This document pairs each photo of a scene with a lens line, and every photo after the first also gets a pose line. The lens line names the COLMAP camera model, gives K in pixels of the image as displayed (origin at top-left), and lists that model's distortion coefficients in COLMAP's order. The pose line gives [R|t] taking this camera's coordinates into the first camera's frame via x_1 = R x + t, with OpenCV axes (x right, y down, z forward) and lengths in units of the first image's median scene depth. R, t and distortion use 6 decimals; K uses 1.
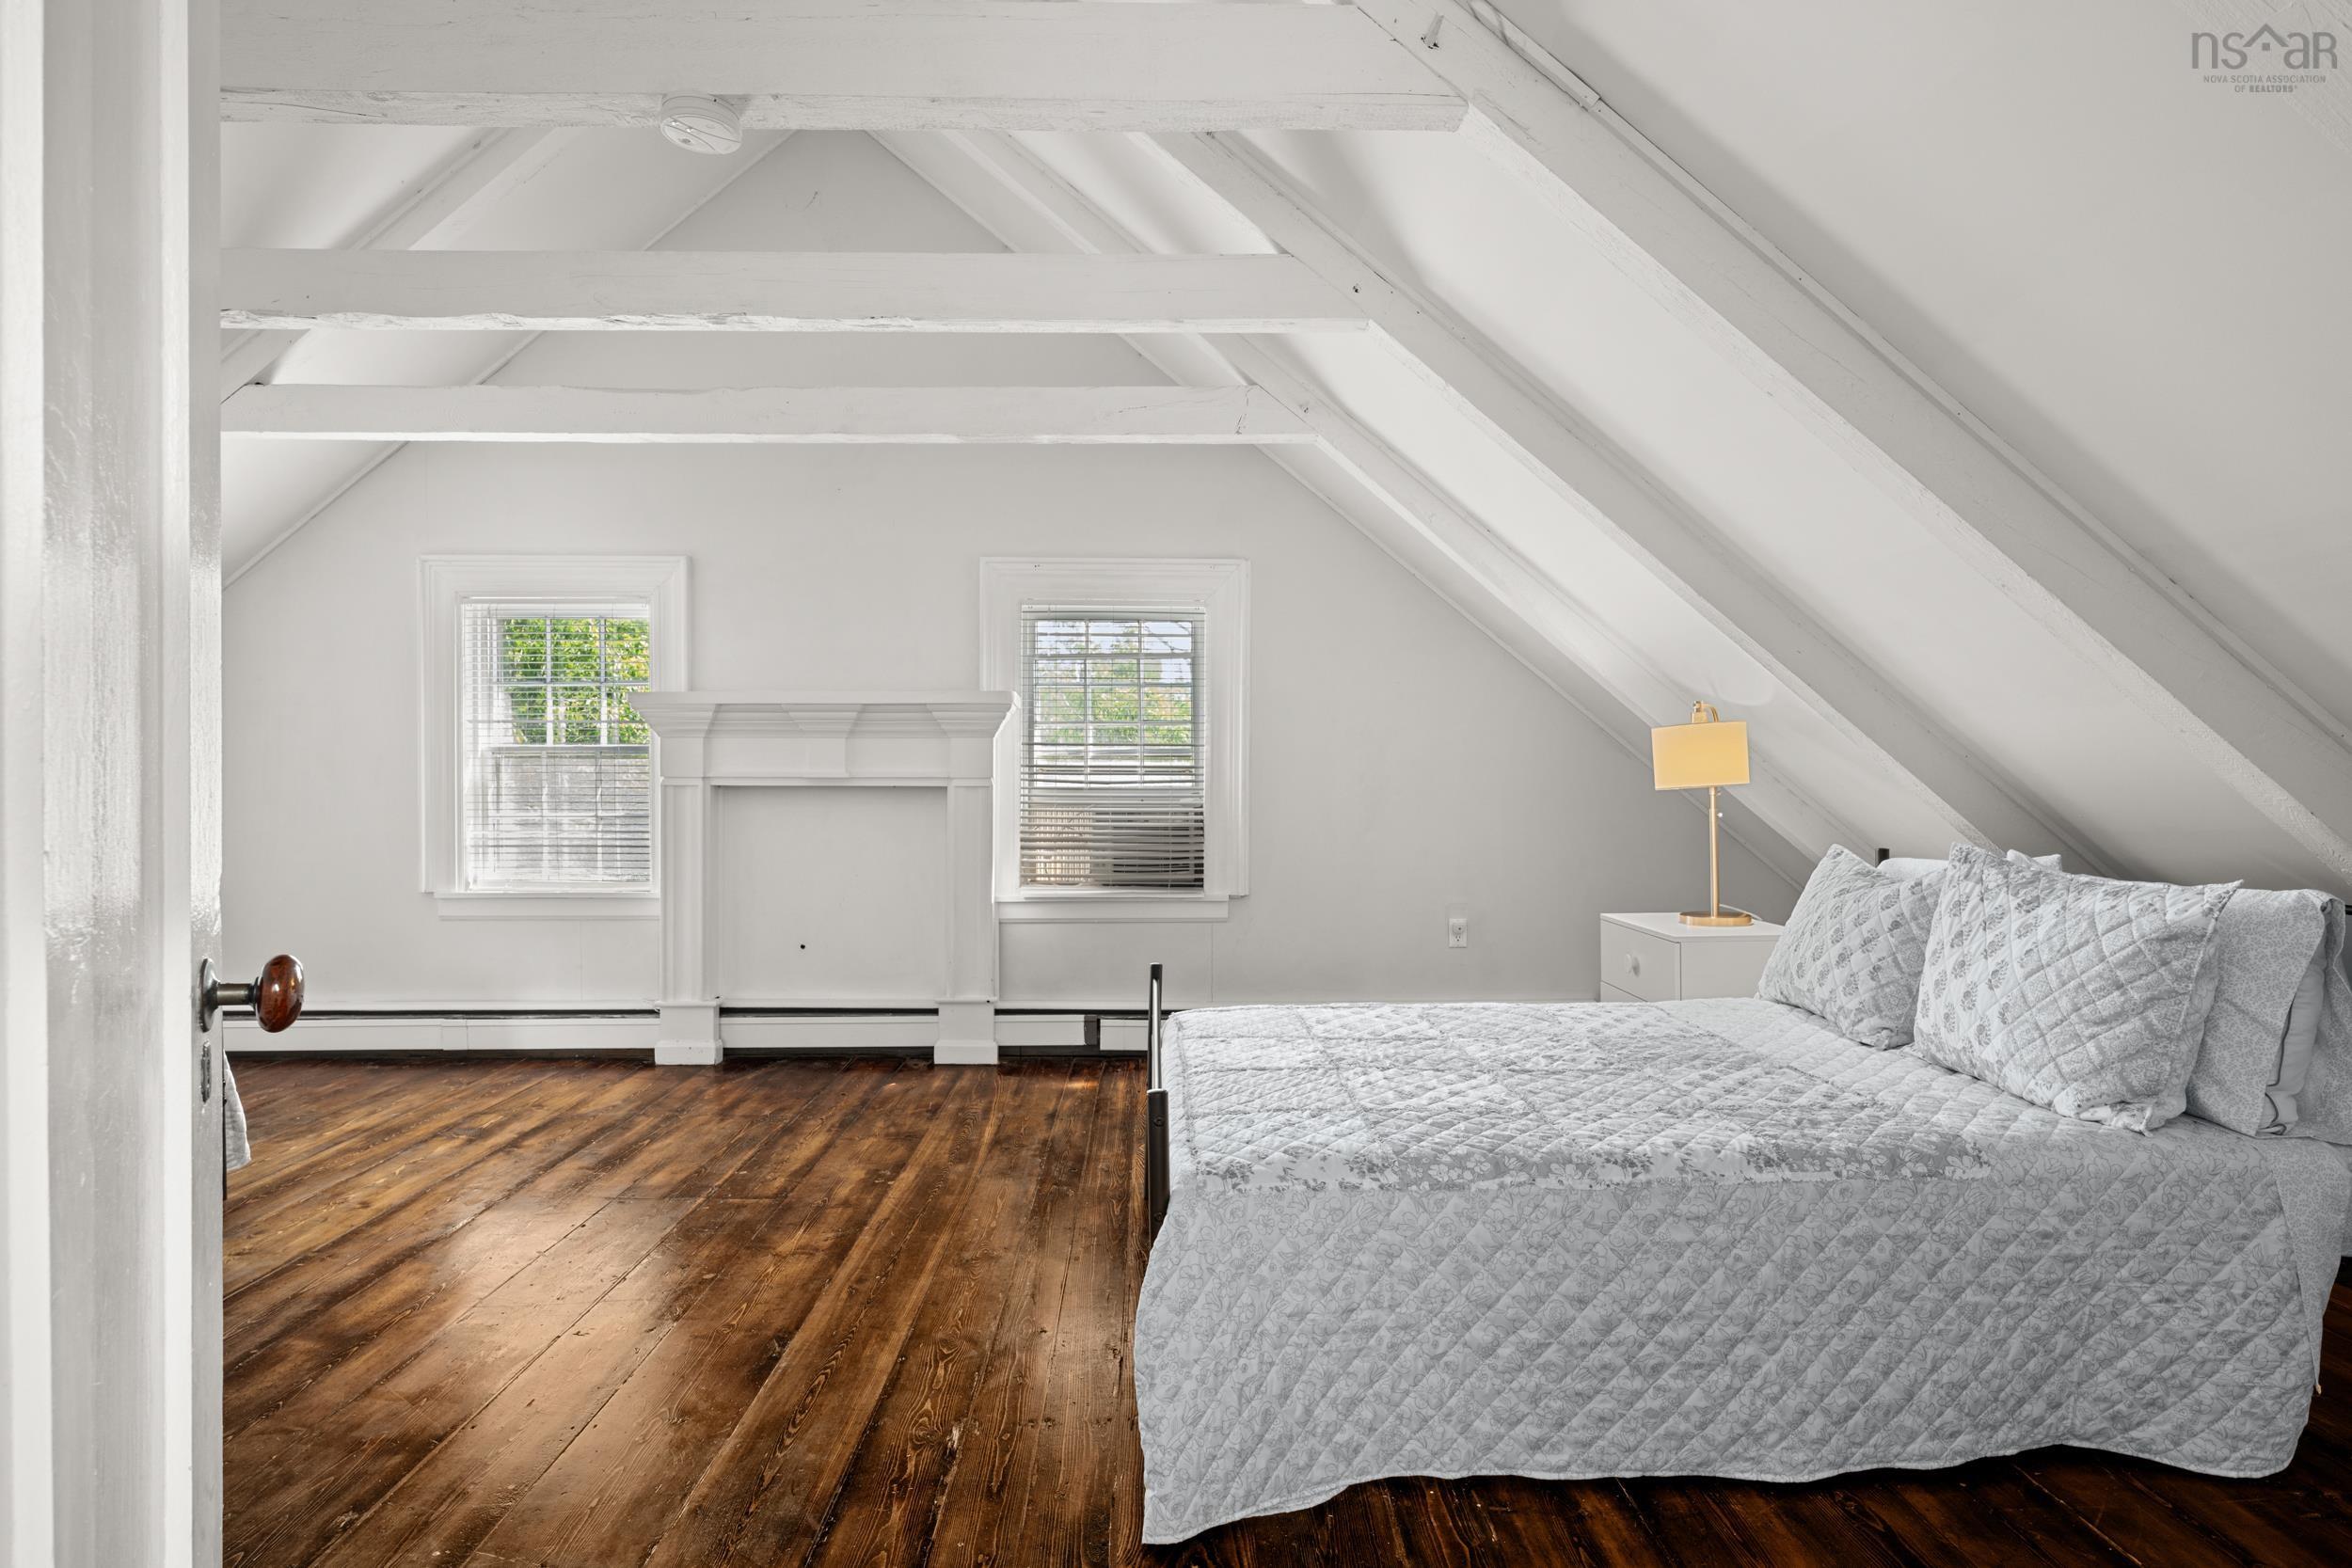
lens RADIAL K [[1233.1, 0, 1173.7], [0, 1233.1, 782.1], [0, 0, 1]] dist [0.000969, 0.000071]
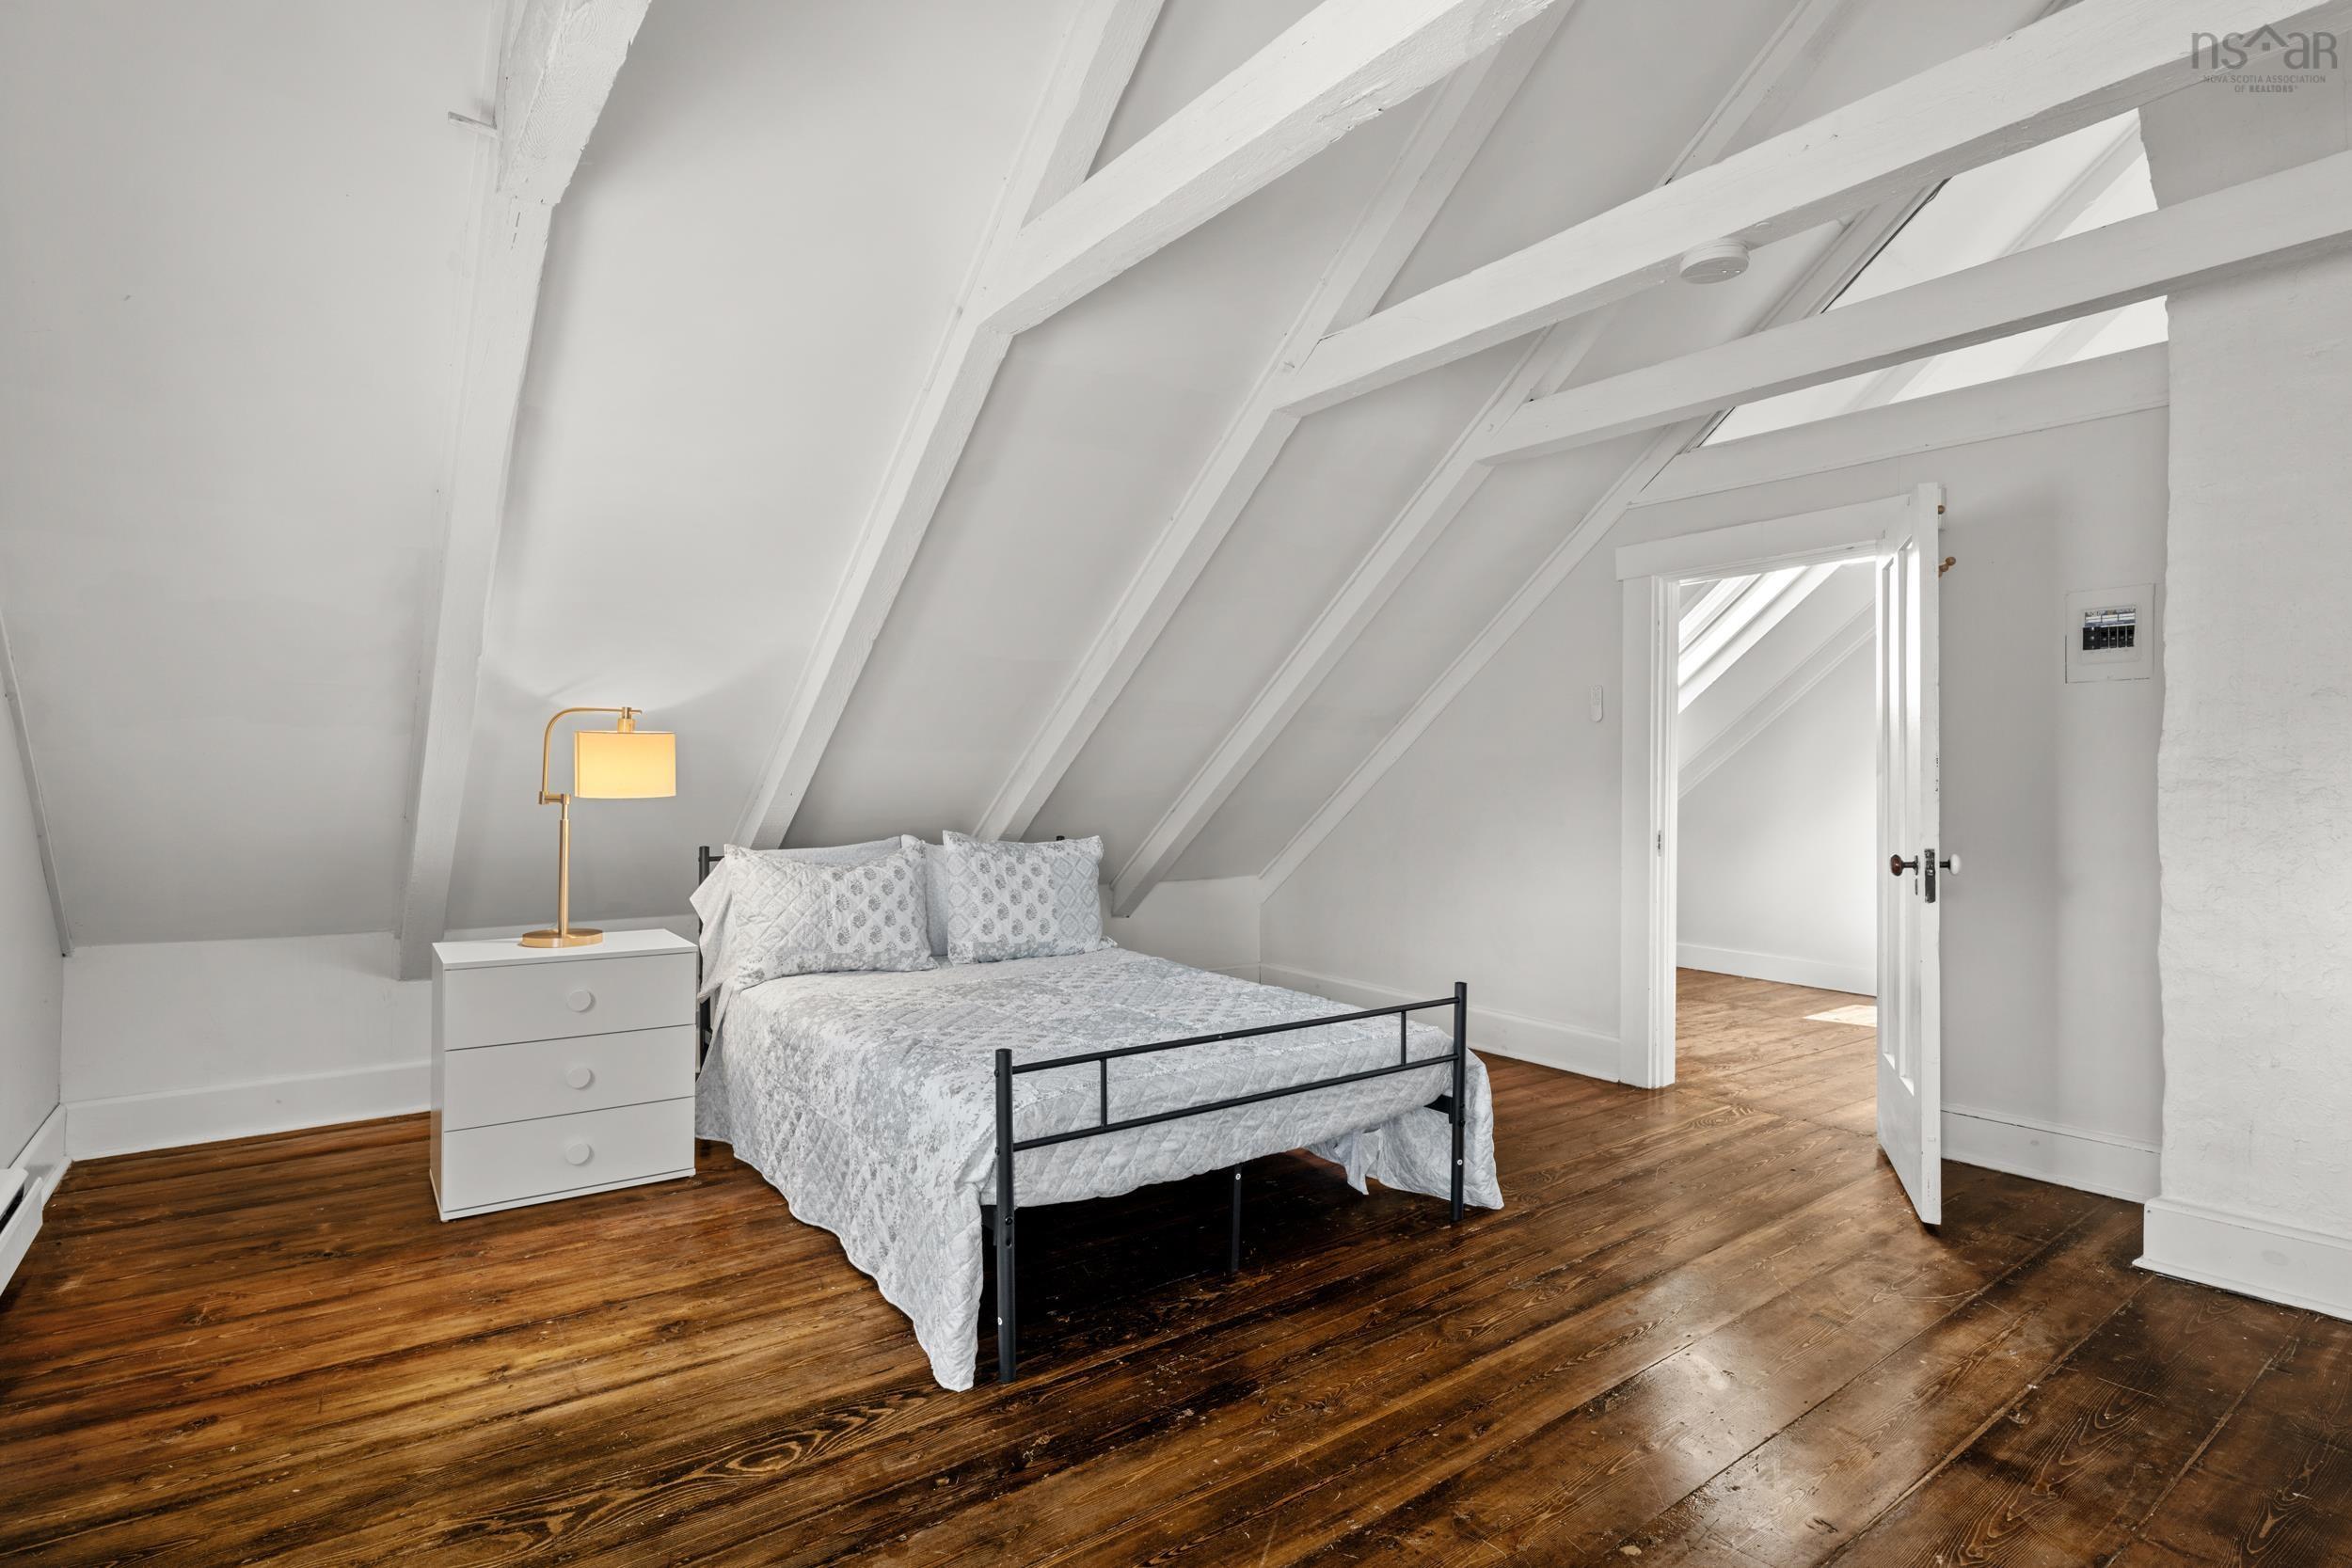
lens RADIAL K [[1150.4, 0, 1173.0], [0, 1150.4, 783.7], [0, 0, 1]] dist [-0.002282, -0.000182]
pose [[-0.589641, -0.001711, 0.807663, -0.715216], [-0.007452, 0.999967, -0.003323, -0.009646], [-0.807631, -0.007978, -0.589634, 1.534110]]
